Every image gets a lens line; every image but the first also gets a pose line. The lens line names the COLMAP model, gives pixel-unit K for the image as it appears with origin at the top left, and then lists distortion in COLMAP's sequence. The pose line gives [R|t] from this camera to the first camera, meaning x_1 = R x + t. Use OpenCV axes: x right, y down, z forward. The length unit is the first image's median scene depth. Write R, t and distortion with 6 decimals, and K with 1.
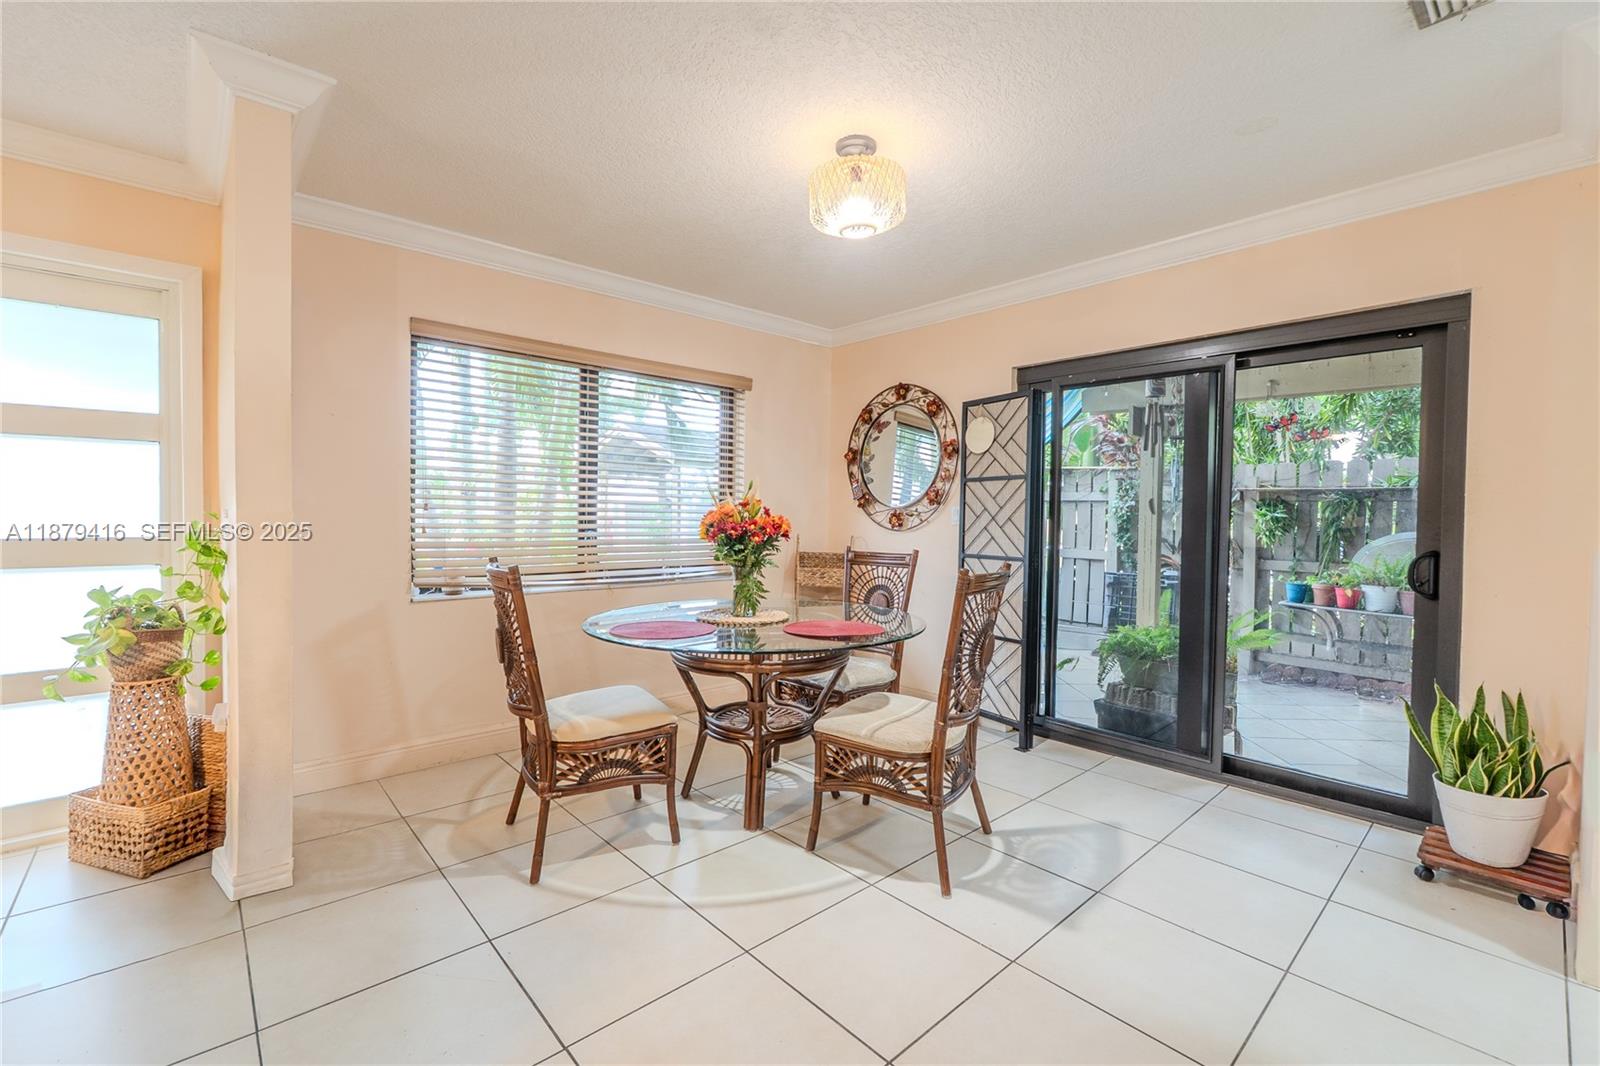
lens RADIAL K [[680.3, 0, 800.6], [0, 680.3, 530.7], [0, 0, 1]] dist [-0.004136, -0.000065]
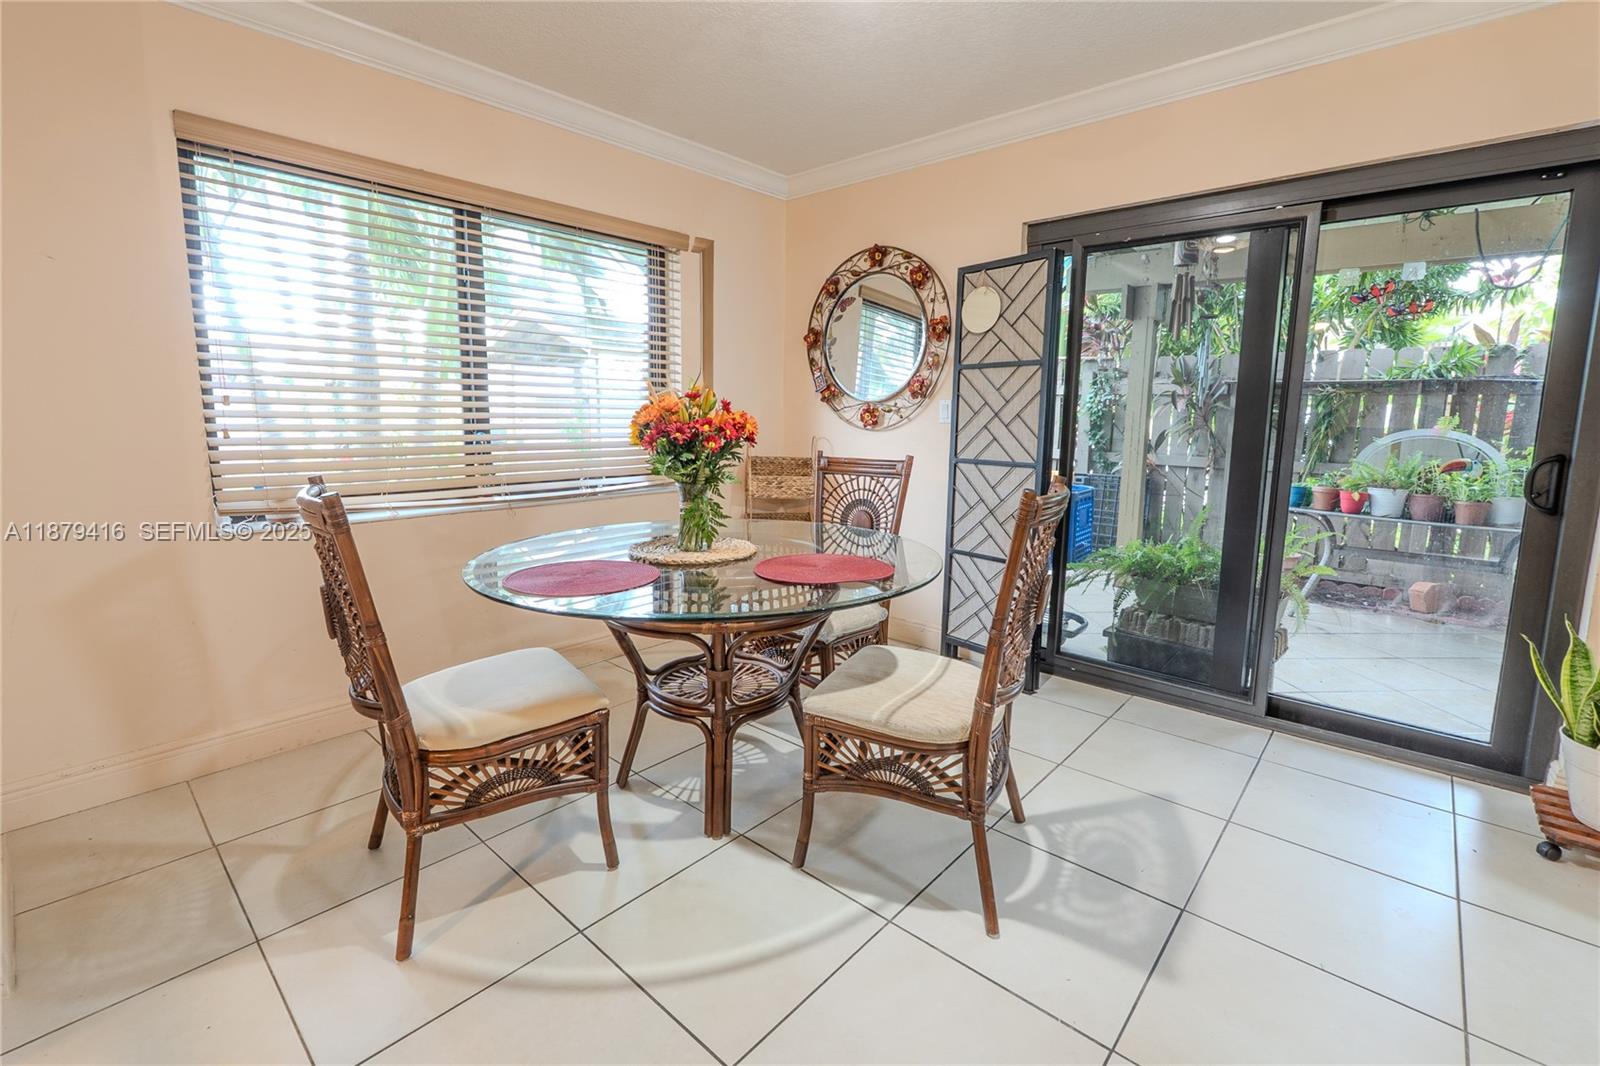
lens RADIAL K [[680.3, 0, 792.6], [0, 680.3, 502.3], [0, 0, 1]] dist [-0.004136, -0.000065]
pose [[0.994905, -0.015602, 0.099605, -0.049155], [0.004634, 0.993986, 0.109411, -0.005069], [-0.100713, -0.108392, 0.988993, 0.257033]]
